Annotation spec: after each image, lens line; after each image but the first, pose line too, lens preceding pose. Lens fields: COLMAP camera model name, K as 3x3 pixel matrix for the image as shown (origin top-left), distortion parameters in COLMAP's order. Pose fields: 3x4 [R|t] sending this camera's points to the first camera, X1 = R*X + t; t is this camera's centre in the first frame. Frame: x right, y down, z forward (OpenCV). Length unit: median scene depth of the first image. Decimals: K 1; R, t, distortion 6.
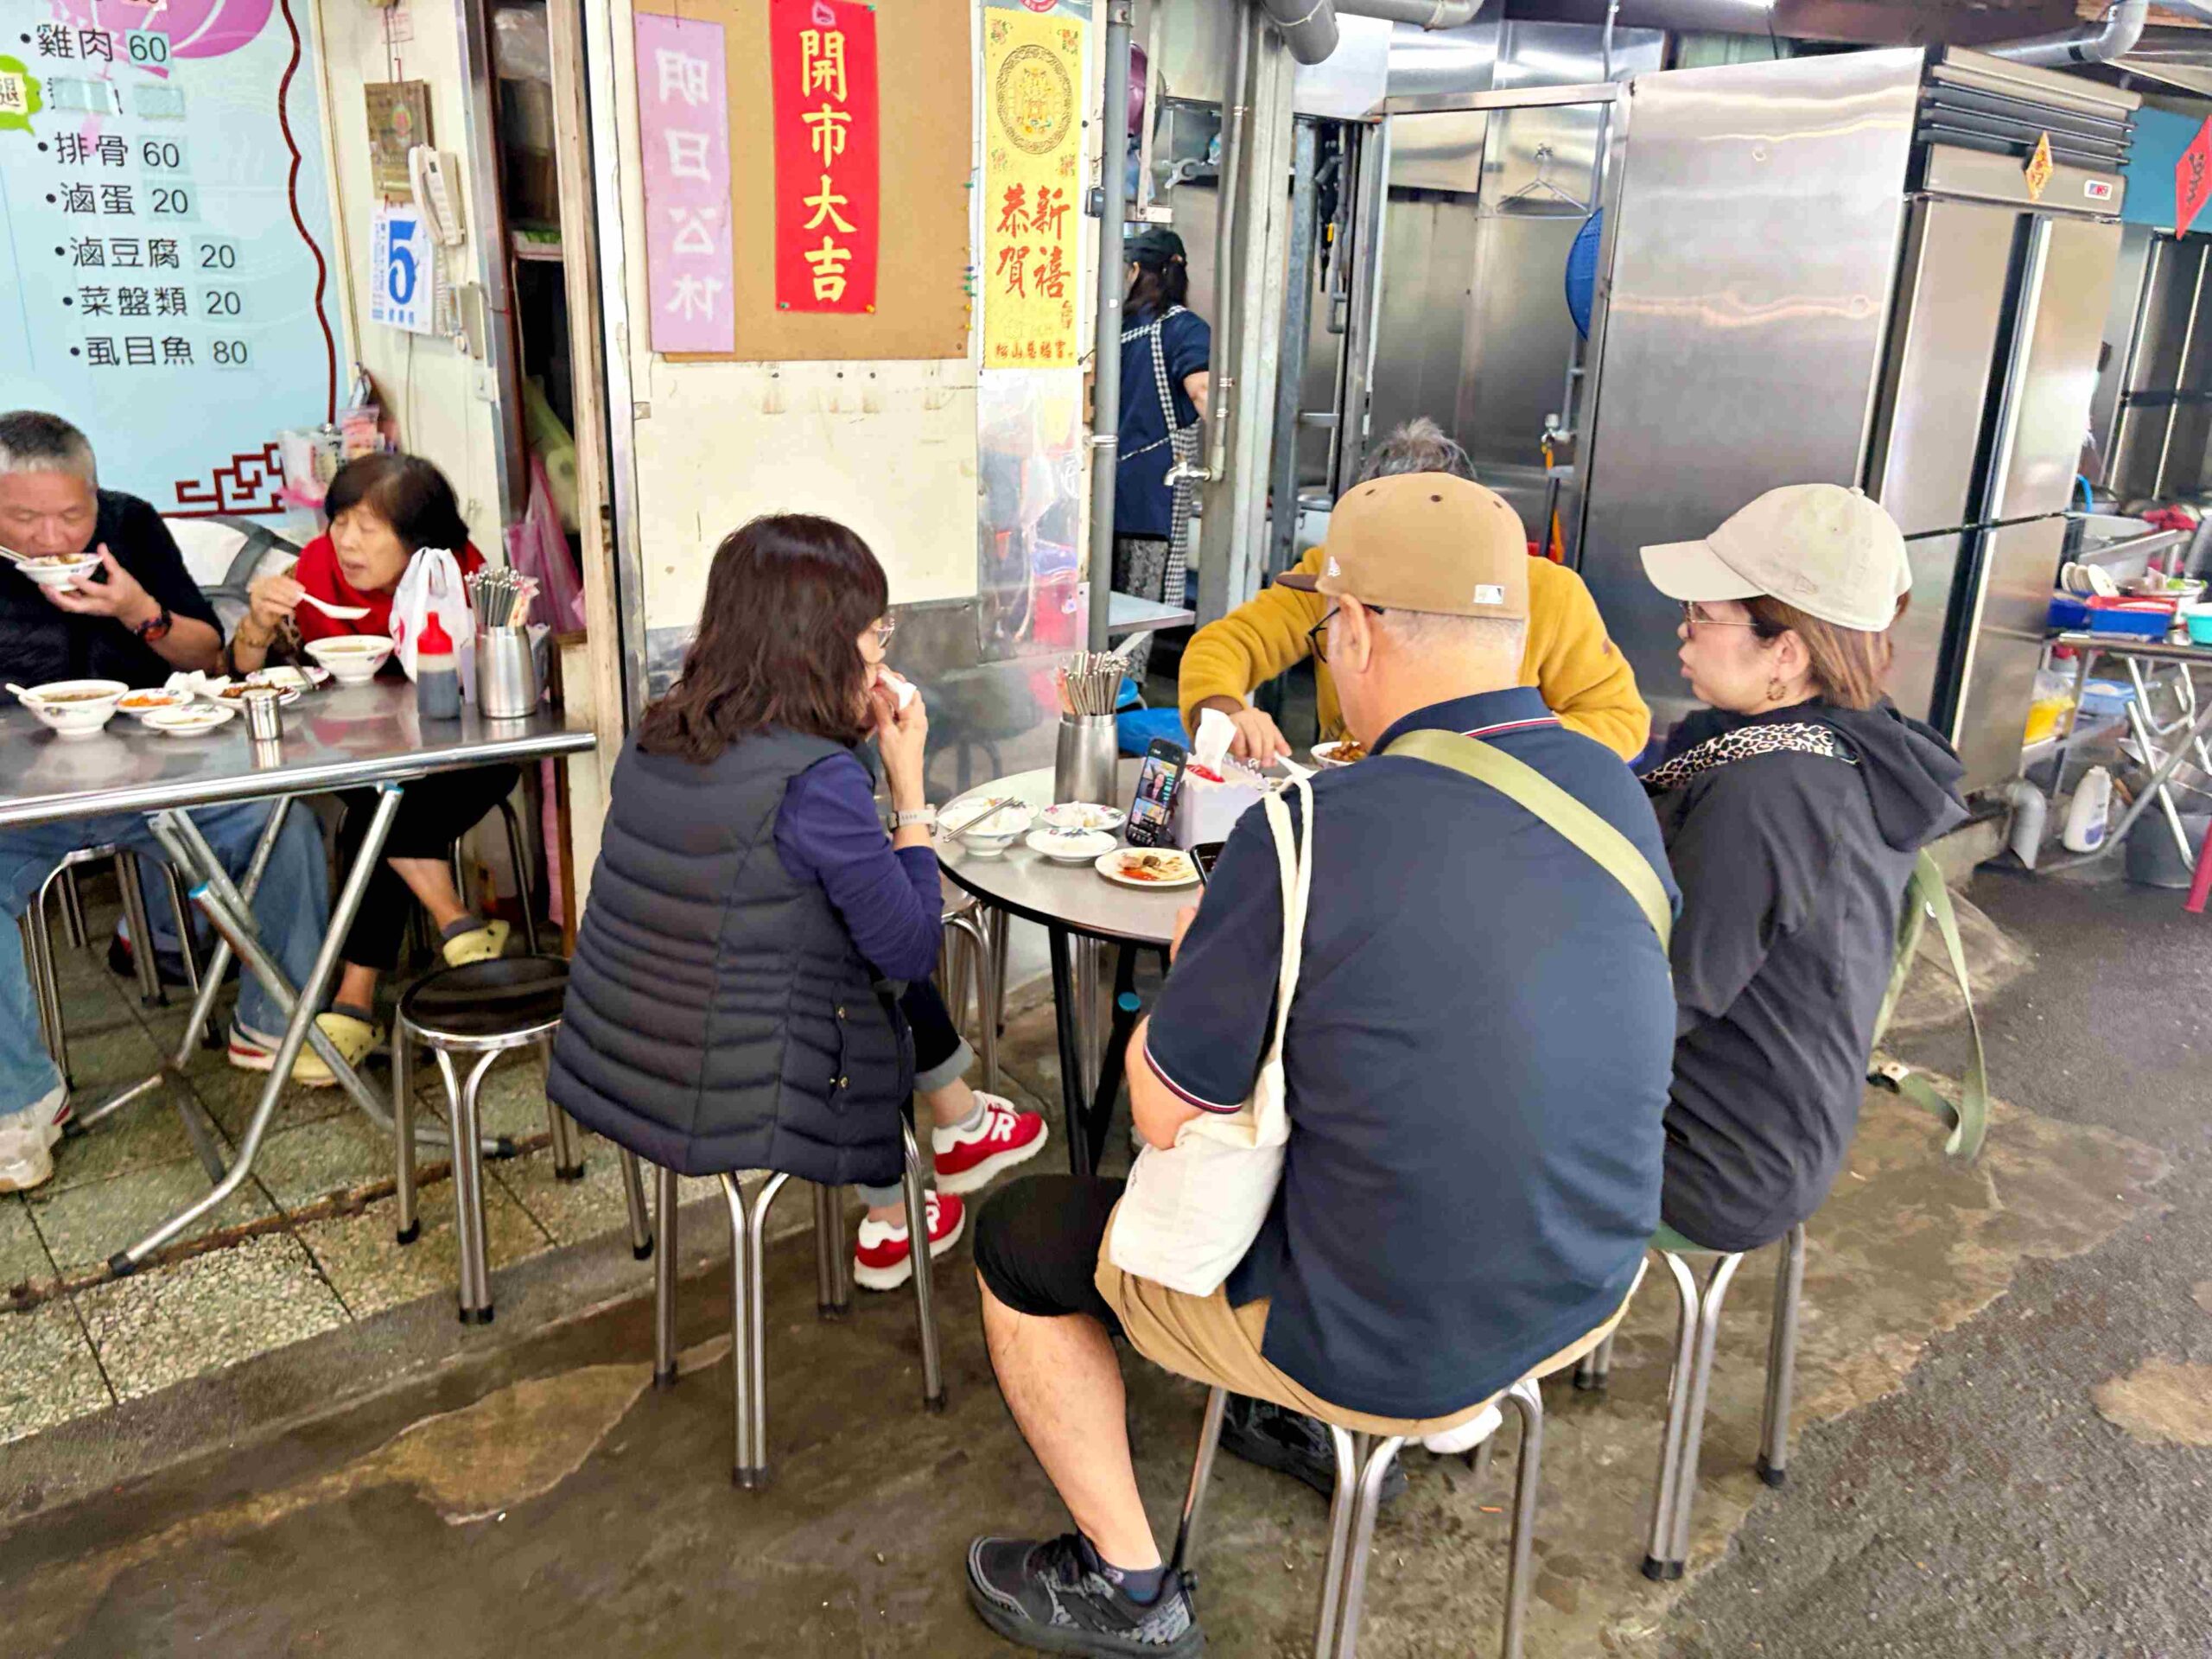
lens RADIAL K [[1653.0, 0, 1121.9], [0, 1653.0, 841.7], [0, 0, 1]] dist [0.036161, -0.047470]
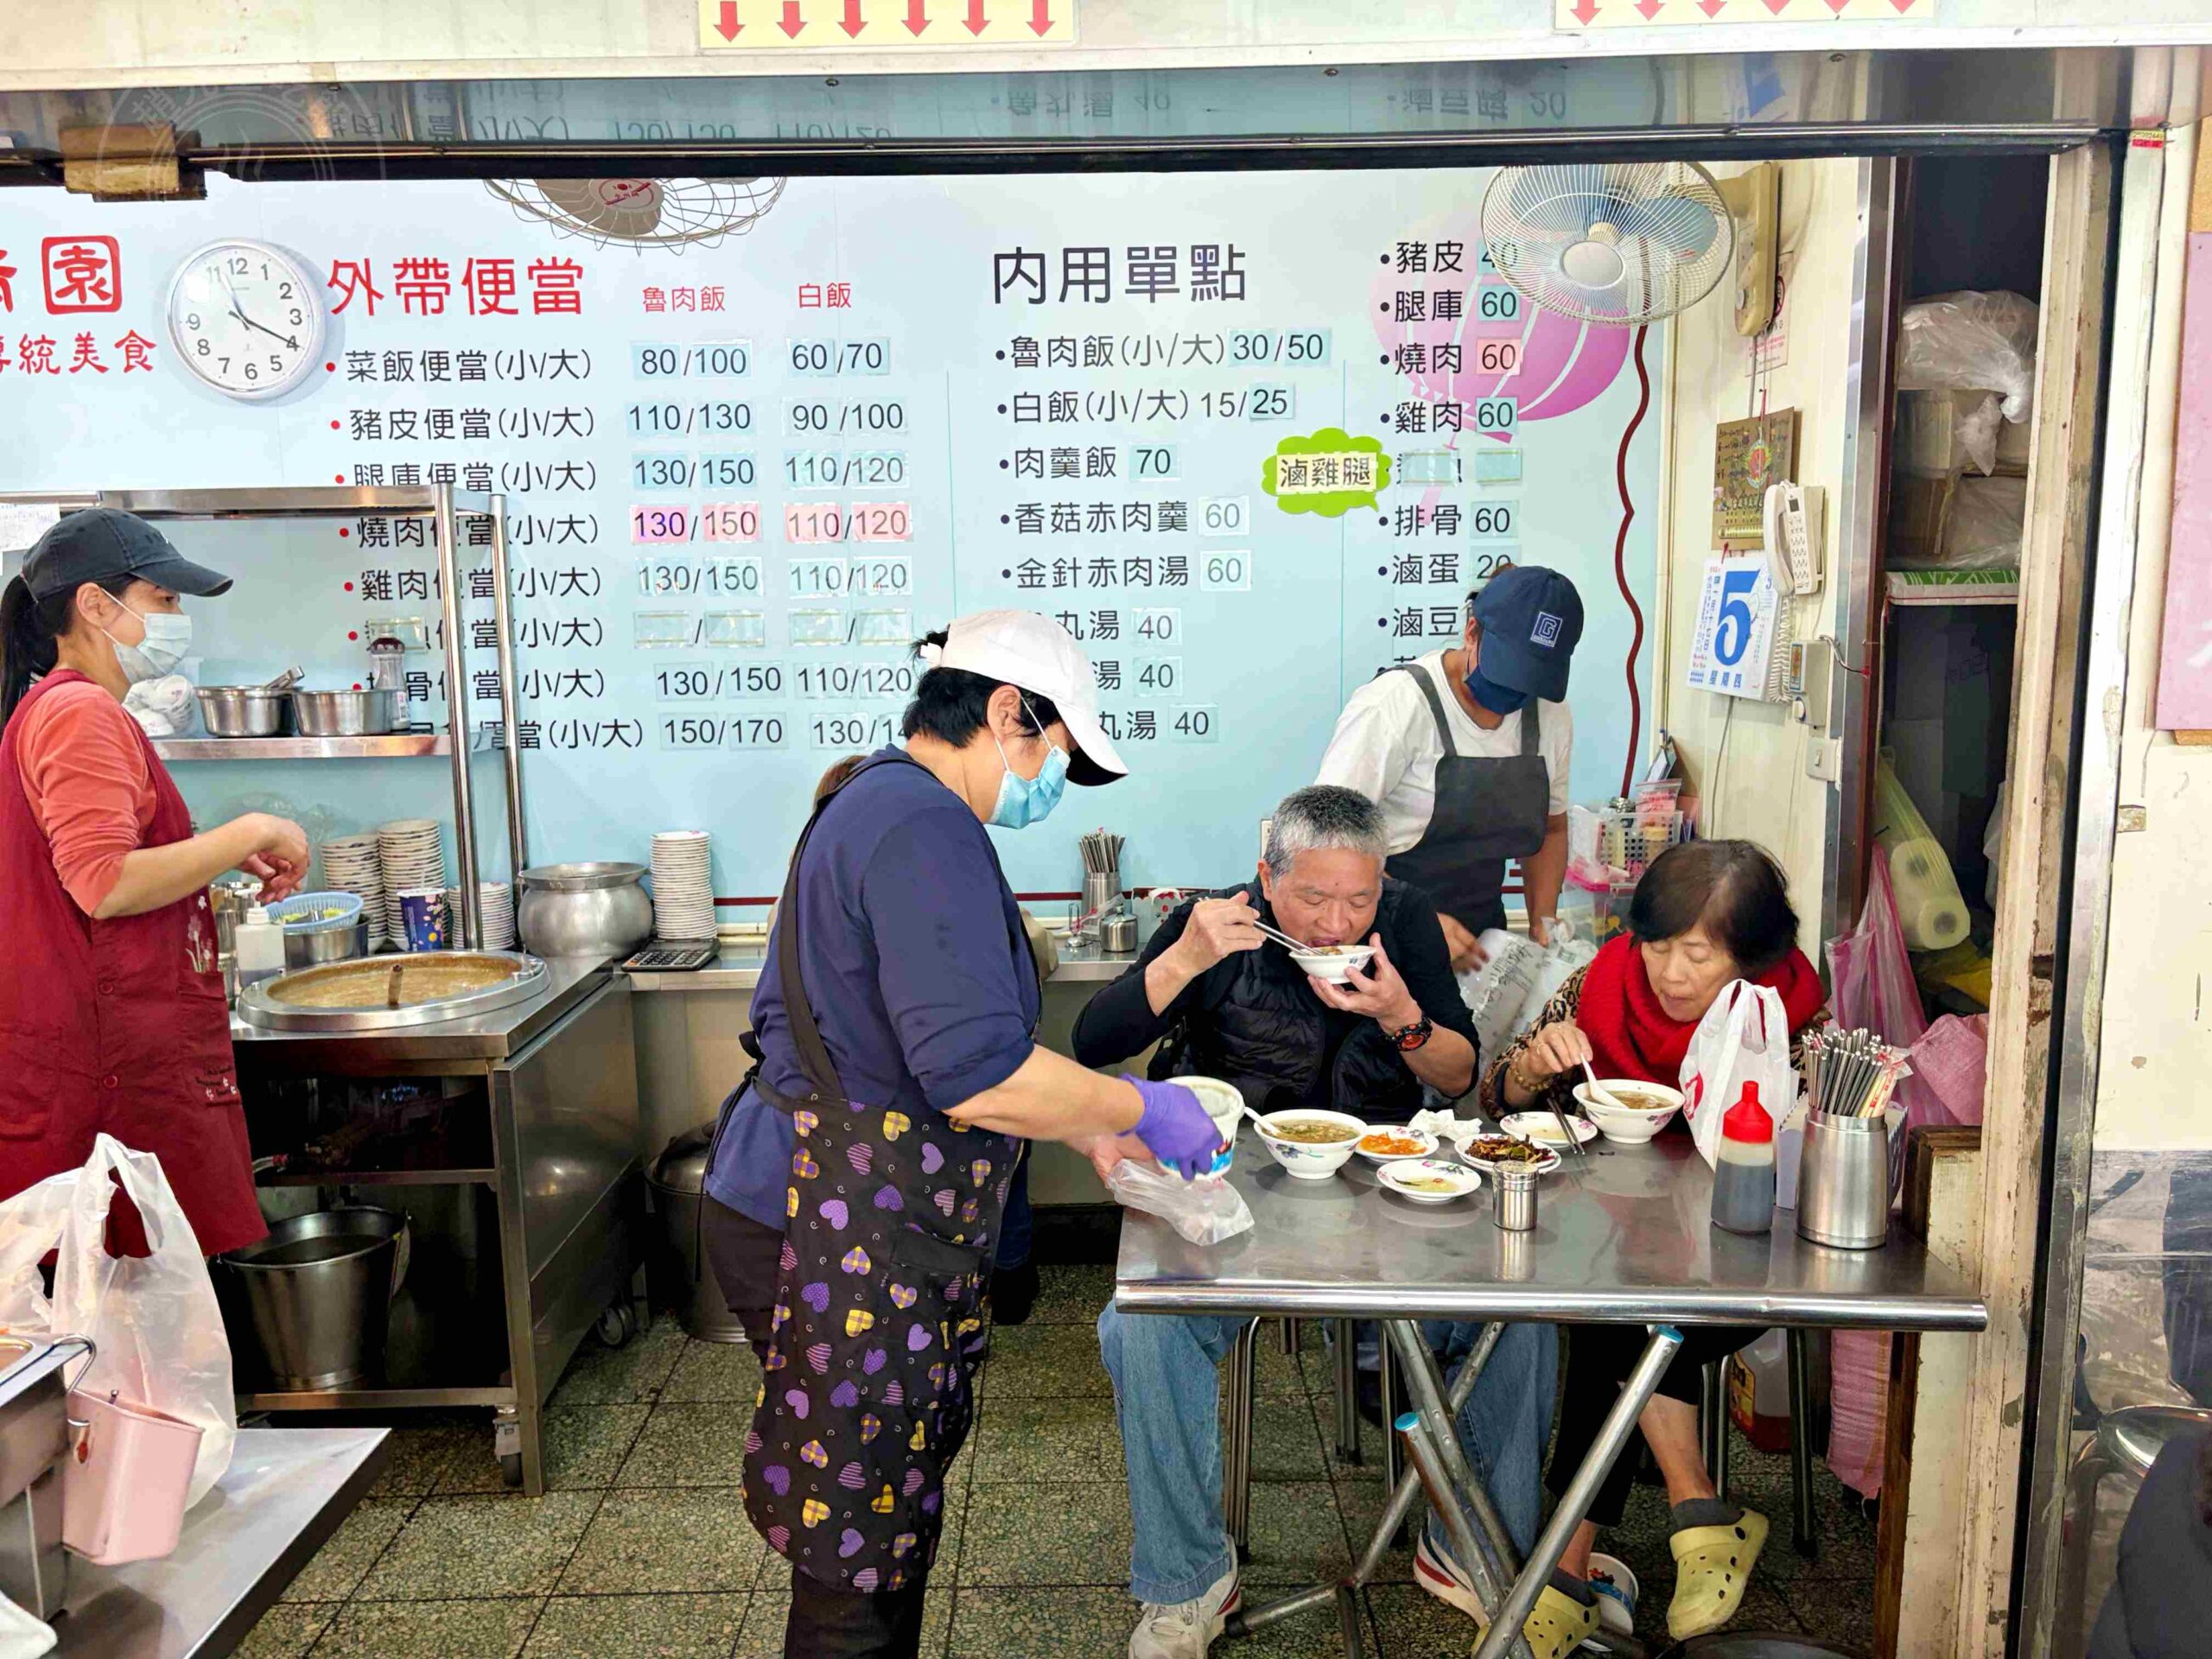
lens RADIAL K [[1653.0, 0, 1088.8], [0, 1653.0, 845.1], [0, 0, 1]] dist [0.036161, -0.047470]
pose [[0.747610, 0.044403, -0.662652, -0.129557], [-0.174769, 0.975749, -0.131792, -0.076351], [0.640731, 0.214340, 0.737240, 0.219099]]
